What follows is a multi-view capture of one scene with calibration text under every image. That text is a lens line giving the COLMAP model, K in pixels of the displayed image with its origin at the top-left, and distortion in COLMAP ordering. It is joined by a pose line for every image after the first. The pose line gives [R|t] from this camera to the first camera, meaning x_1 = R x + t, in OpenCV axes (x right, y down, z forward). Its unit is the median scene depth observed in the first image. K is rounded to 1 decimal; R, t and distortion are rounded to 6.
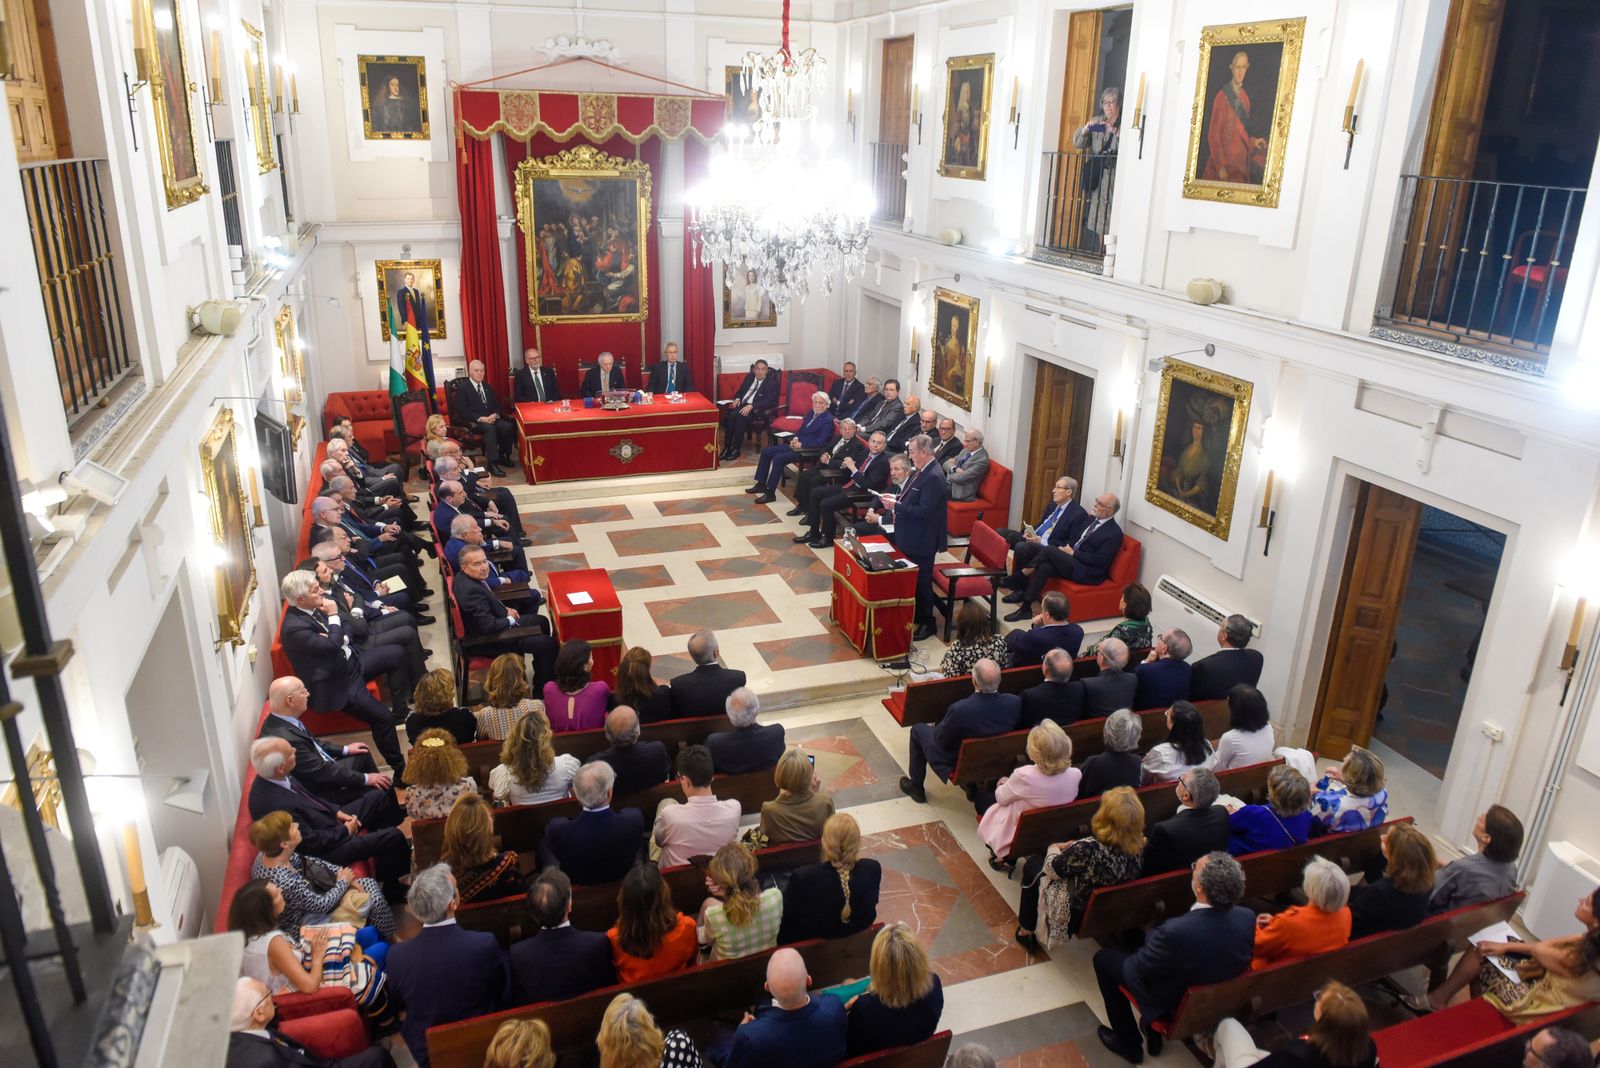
lens RADIAL K [[1103.7, 0, 799.0], [0, 1103.7, 525.5], [0, 0, 1]] dist [-0.046740, -0.005306]
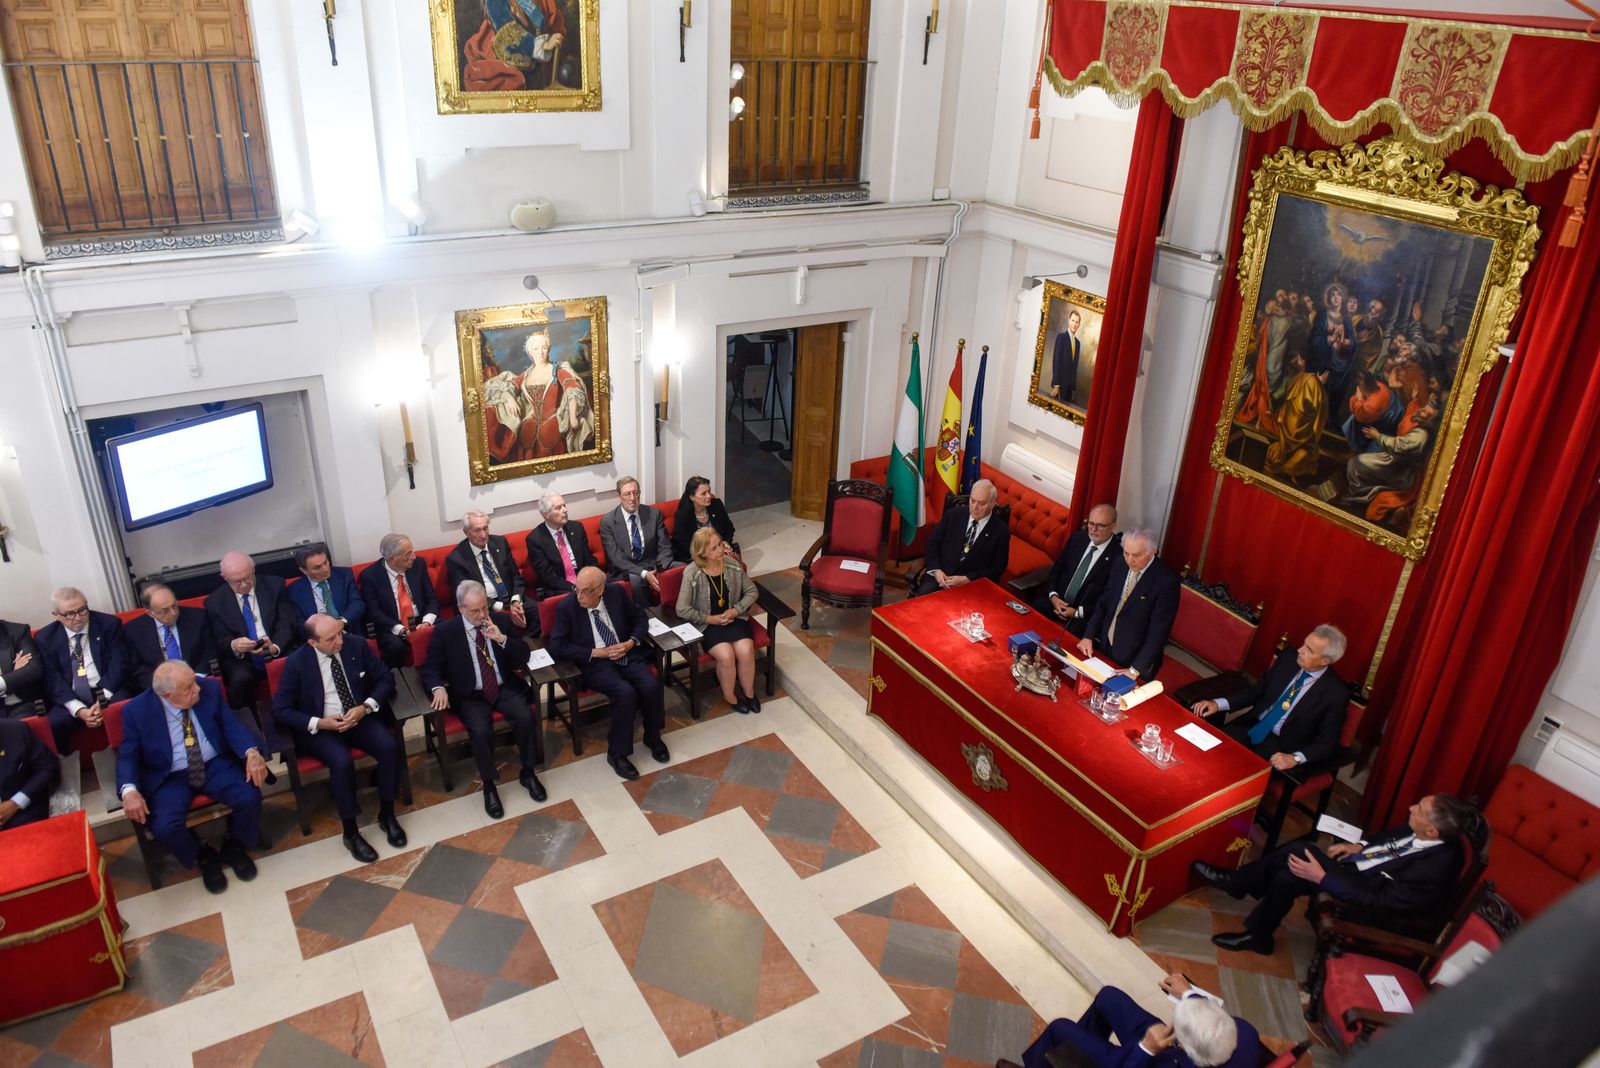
lens RADIAL K [[1103.7, 0, 799.0], [0, 1103.7, 525.5], [0, 0, 1]] dist [-0.046740, -0.005306]
pose [[0.204360, 0.415408, -0.886382, 0.206611], [-0.367004, 0.871958, 0.324033, -0.281805], [0.907494, 0.259086, 0.330650, 0.728586]]
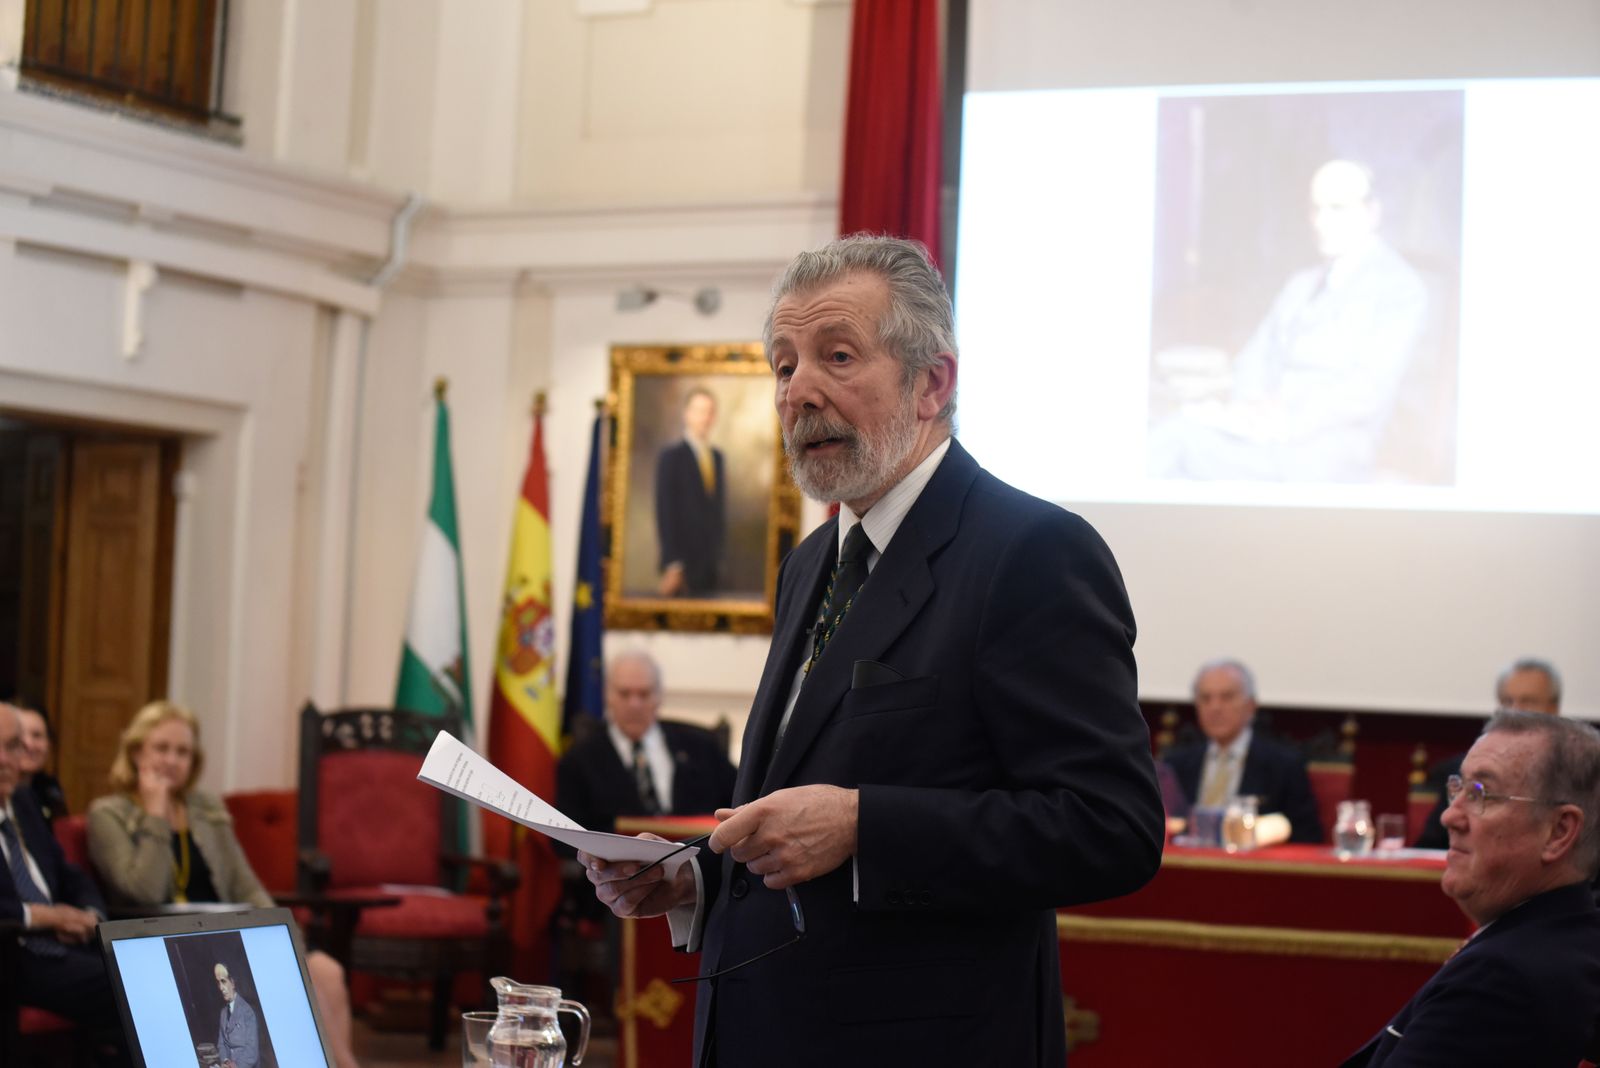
lens RADIAL K [[3274.5, 0, 801.1], [0, 3274.5, 663.1], [0, 0, 1]] dist [-0.306784, 0.101953]
pose [[0.712452, 0.003497, -0.701712, 0.249416], [-0.260768, 0.929696, -0.260126, 0.042216], [0.651469, 0.368312, 0.663275, 0.522897]]
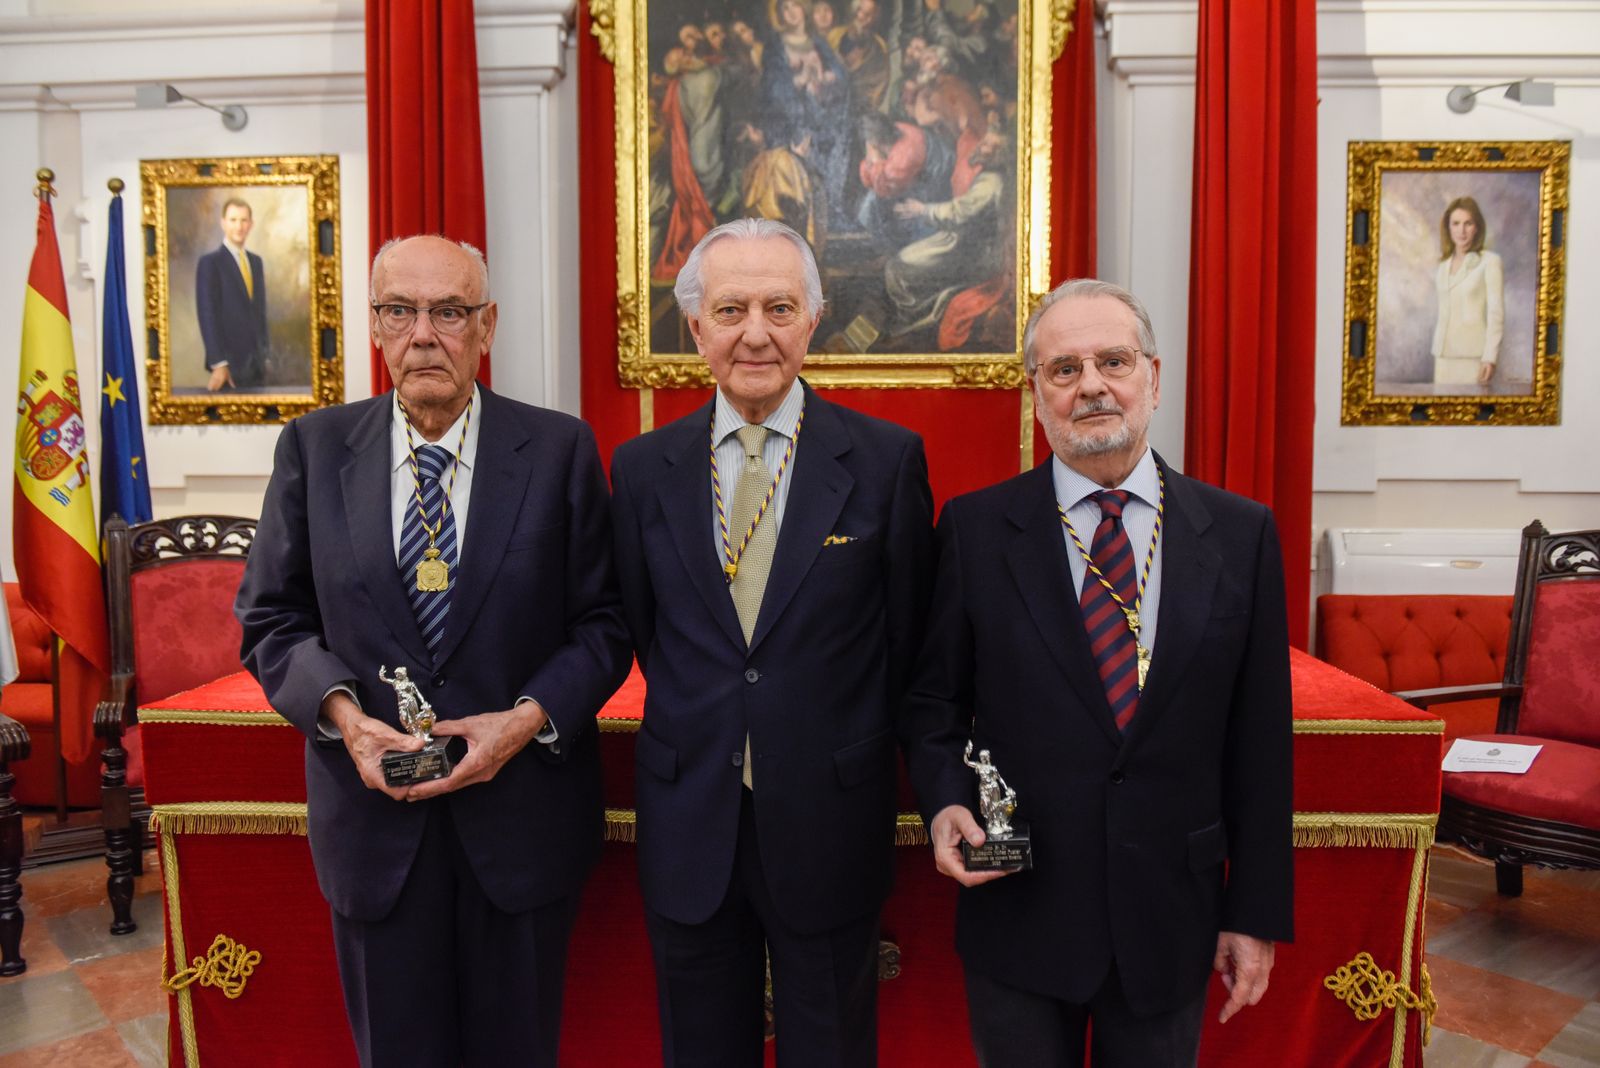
lens RADIAL K [[1232.9, 0, 799.1], [0, 1232.9, 525.7], [0, 0, 1]] dist [-0.027457, -0.003828]
pose [[0.923965, 0.004253, -0.382454, -0.089572], [-0.108291, 0.961932, -0.250920, -0.081294], [0.366827, 0.273257, 0.889251, 0.823295]]
